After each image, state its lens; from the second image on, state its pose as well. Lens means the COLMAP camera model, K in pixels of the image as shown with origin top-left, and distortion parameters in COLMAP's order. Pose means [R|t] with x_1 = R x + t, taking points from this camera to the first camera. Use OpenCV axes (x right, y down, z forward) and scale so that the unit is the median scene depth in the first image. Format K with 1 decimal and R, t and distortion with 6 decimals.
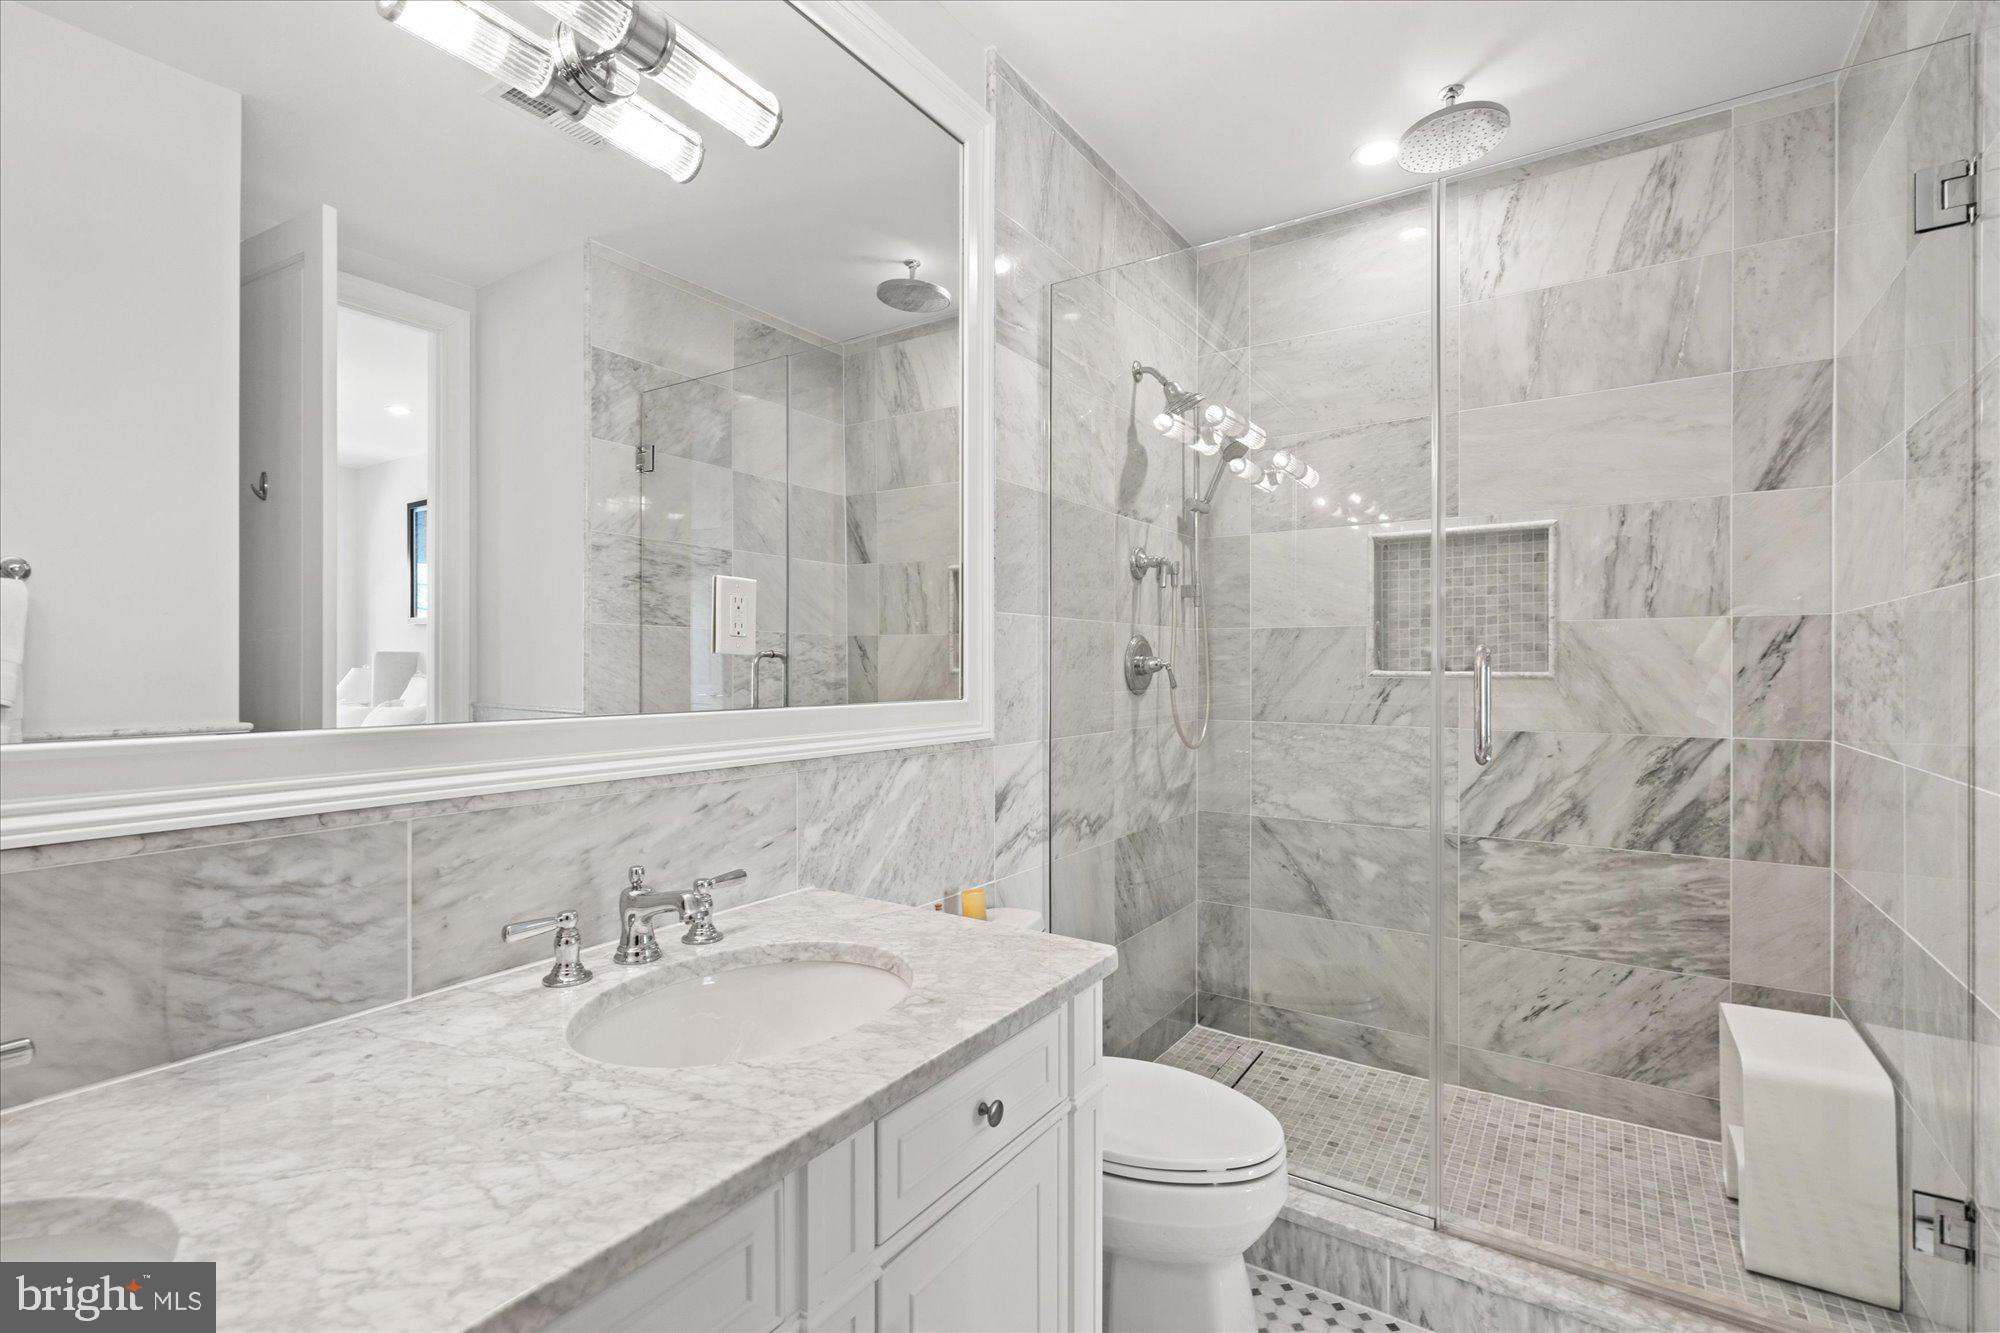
lens RADIAL K [[904.3, 0, 998.2], [0, 904.3, 658.7], [0, 0, 1]] dist [-0.010138, 0.000298]
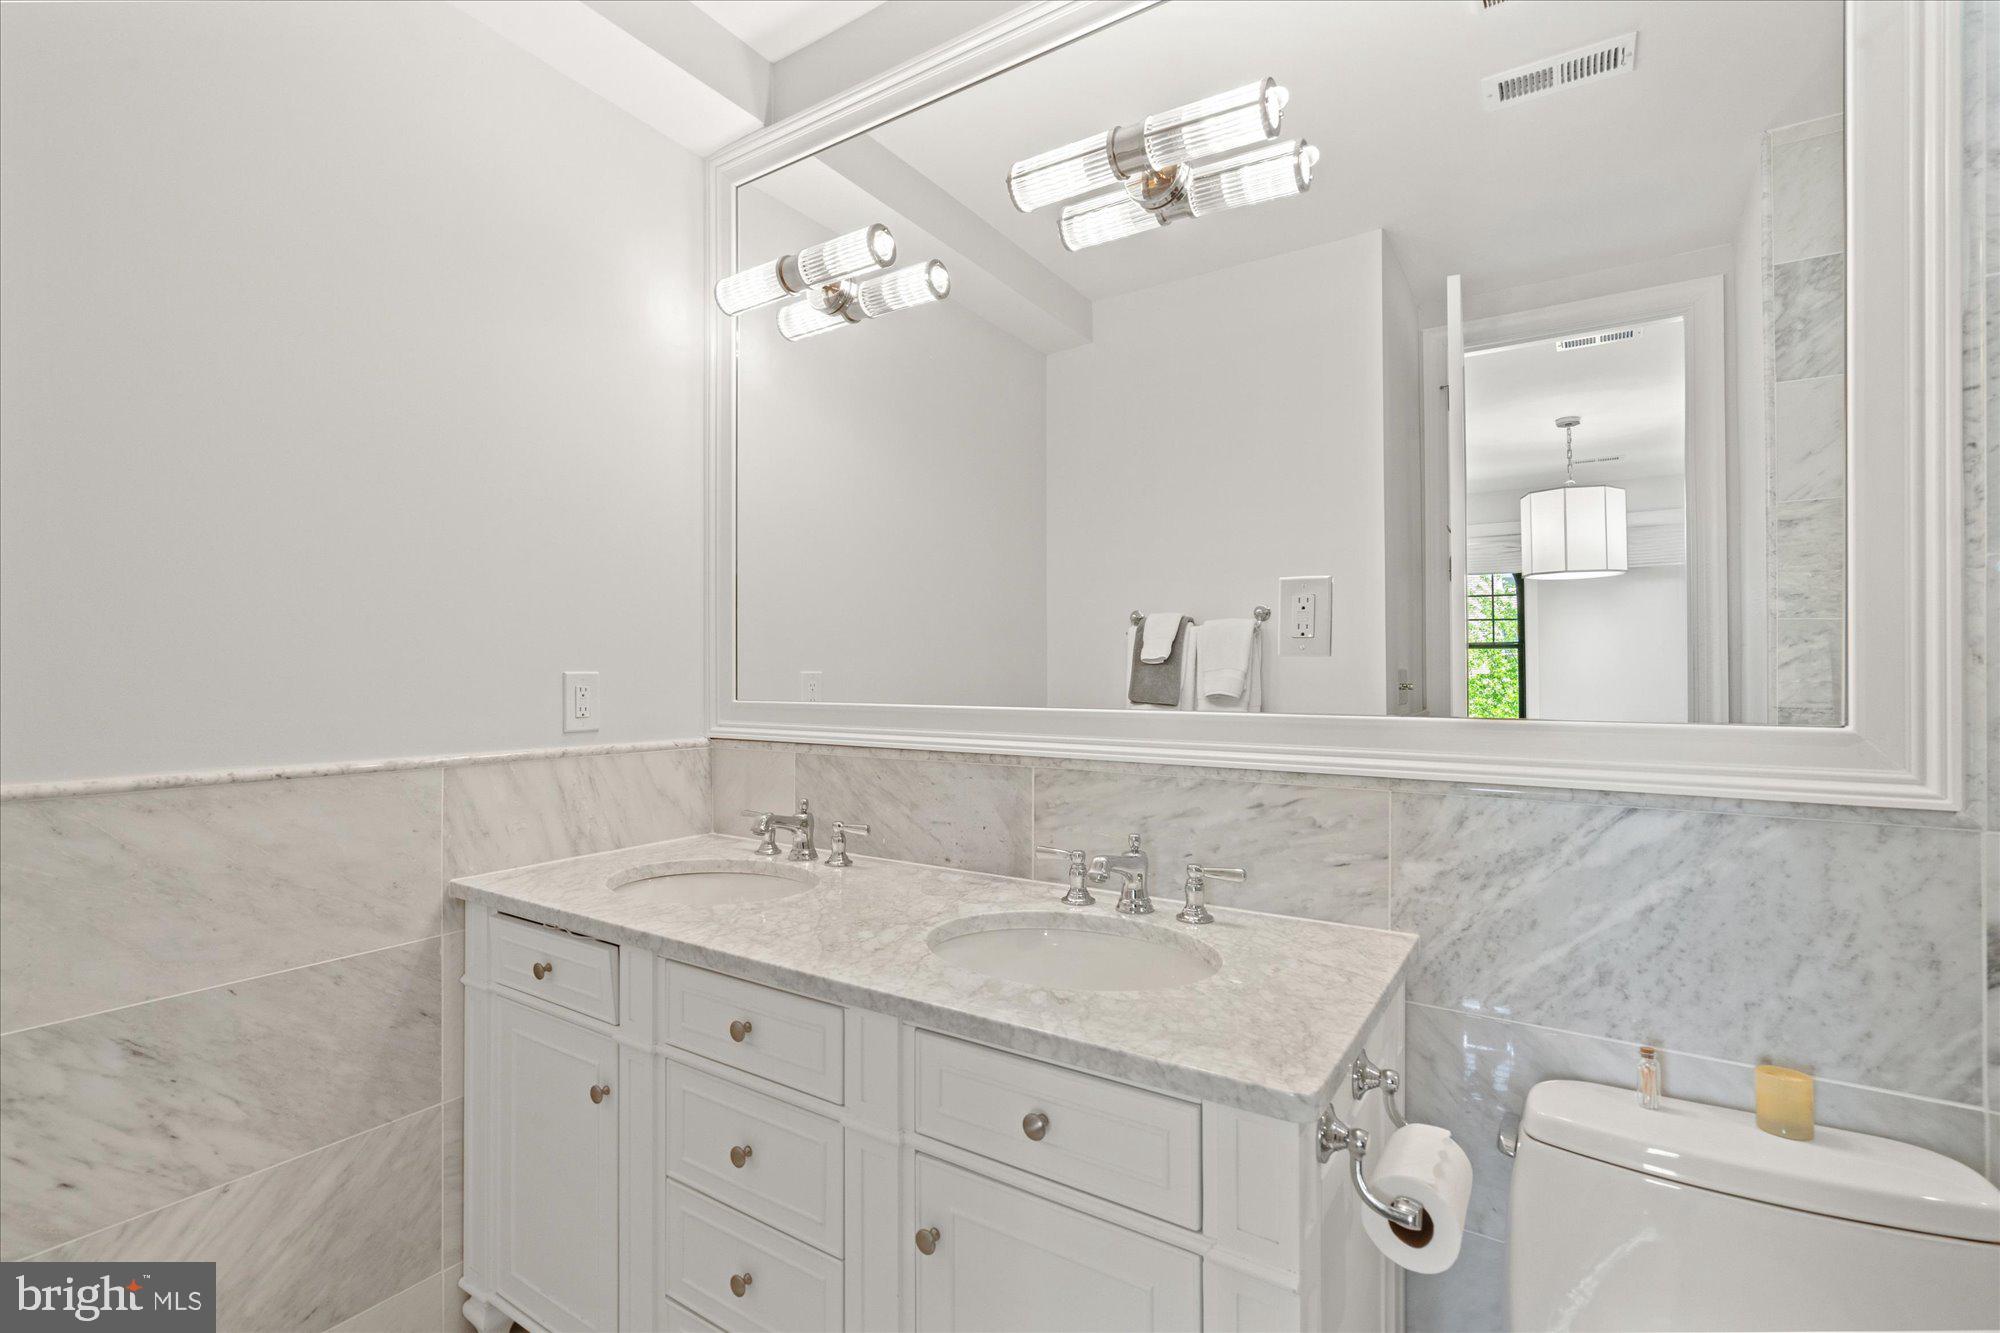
lens RADIAL K [[904.3, 0, 998.8], [0, 904.3, 679.5], [0, 0, 1]] dist [-0.010138, 0.000298]
pose [[0.010402, -0.001333, -0.999945, 0.717156], [0.004848, 0.999987, -0.001283, 0.021579], [0.999934, -0.004835, 0.010408, 0.716277]]
